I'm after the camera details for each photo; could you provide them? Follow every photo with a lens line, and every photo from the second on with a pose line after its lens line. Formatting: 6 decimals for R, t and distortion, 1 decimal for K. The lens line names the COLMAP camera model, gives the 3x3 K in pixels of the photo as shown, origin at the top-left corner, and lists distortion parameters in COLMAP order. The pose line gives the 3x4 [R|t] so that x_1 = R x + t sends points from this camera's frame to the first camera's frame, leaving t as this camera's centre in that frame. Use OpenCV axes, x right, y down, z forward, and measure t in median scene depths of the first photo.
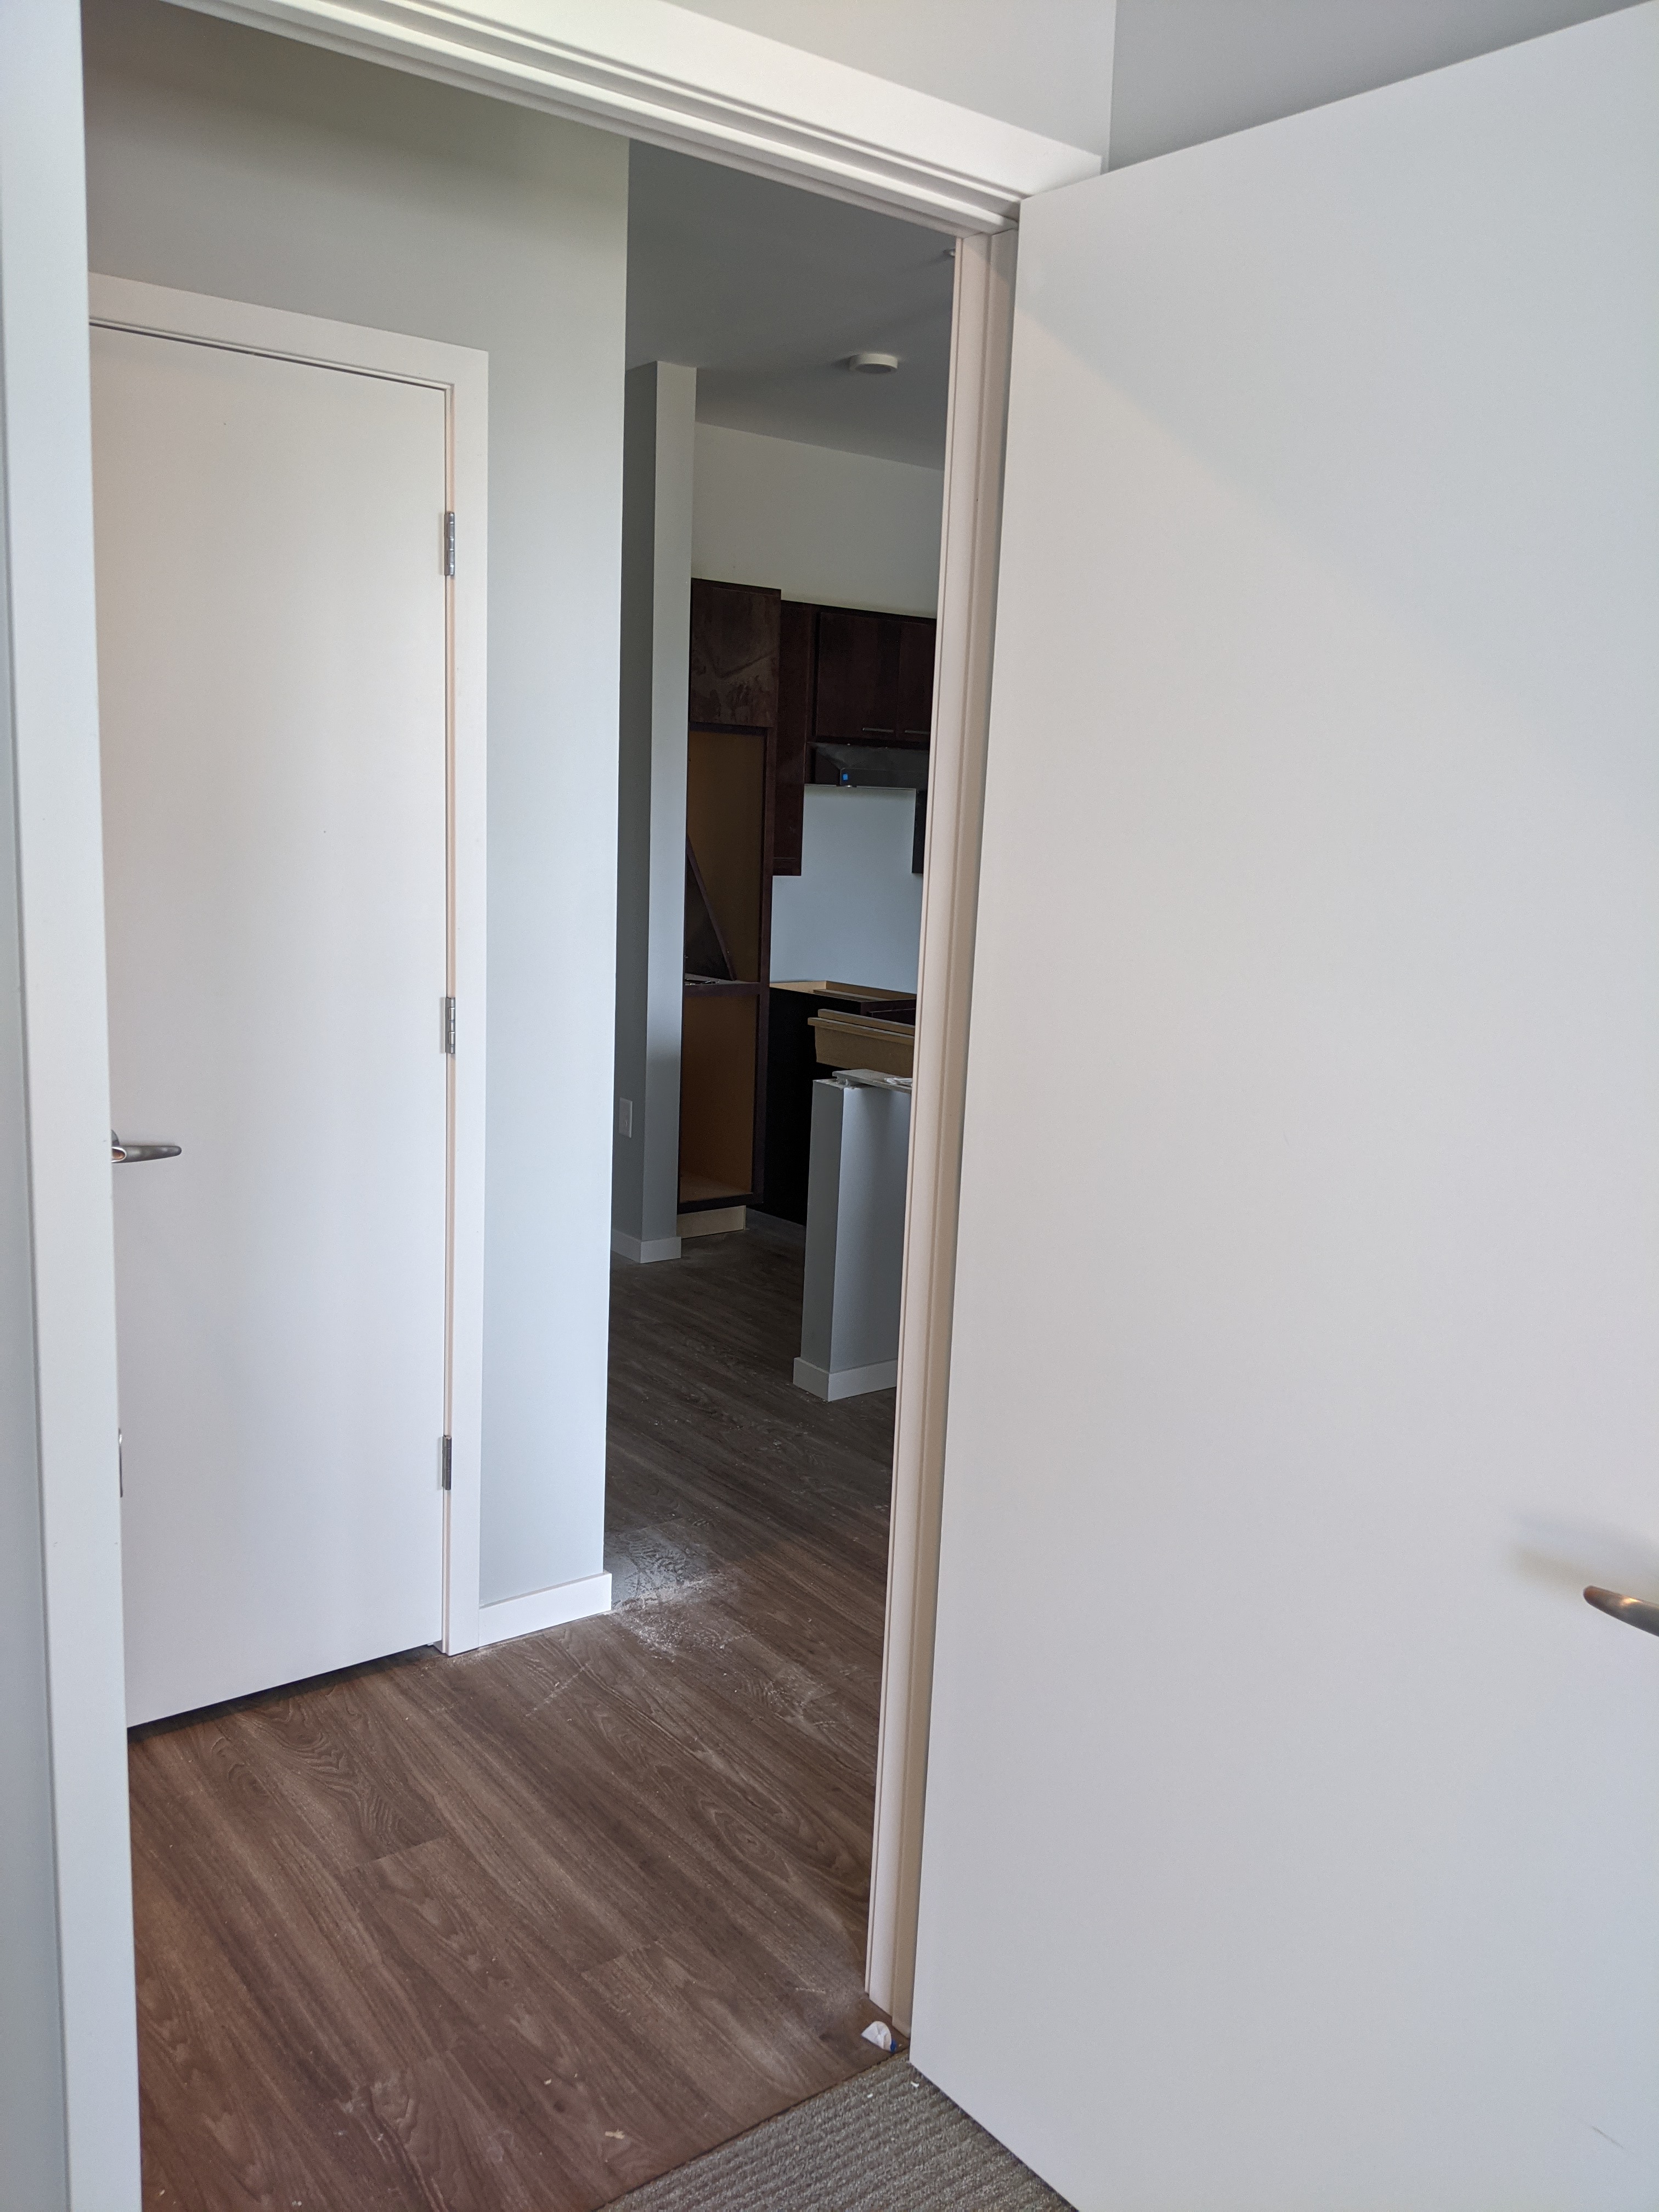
lens RADIAL K [[1839.9, 0, 787.8], [0, 1839.9, 1099.0], [0, 0, 1]] dist [0.065573, -0.083591]
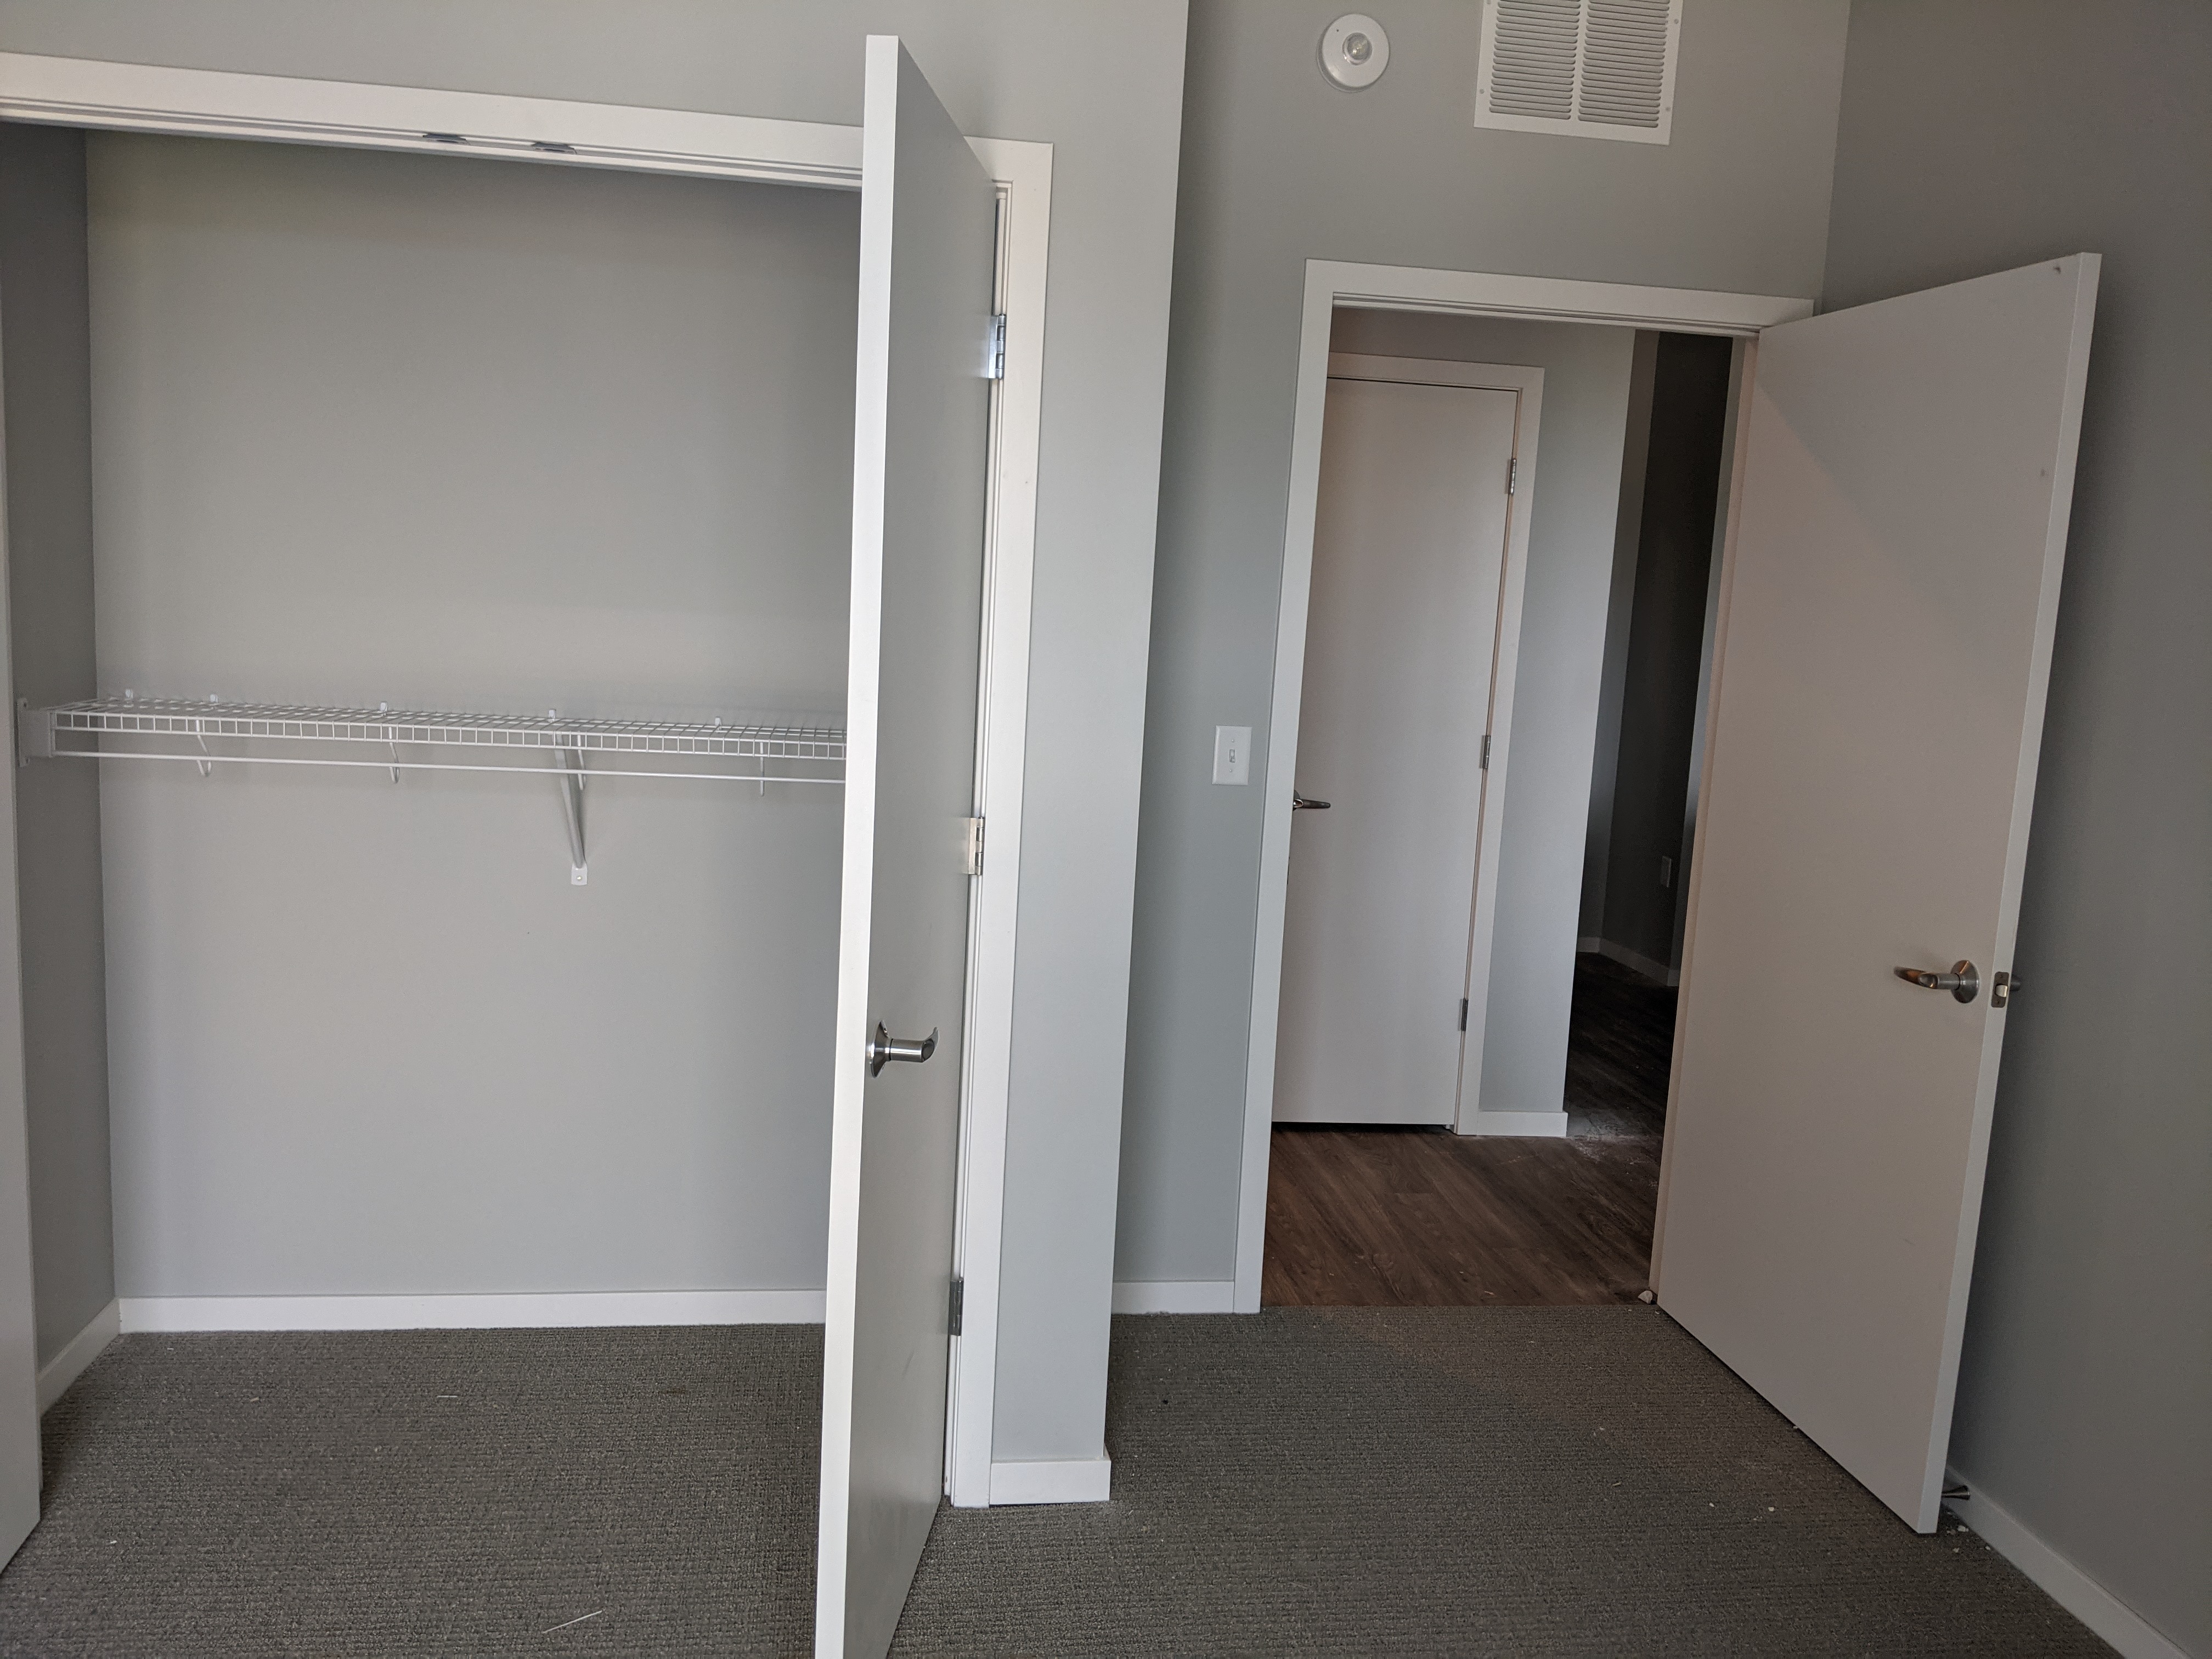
lens RADIAL K [[1839.9, 0, 1103.1], [0, 1839.9, 829.4], [0, 0, 1]] dist [0.065573, -0.083591]
pose [[0.892084, 0.072054, -0.446089, 0.298426], [-0.098913, 0.994401, -0.037186, 0.143332], [0.440912, 0.077297, 0.894216, -0.758667]]
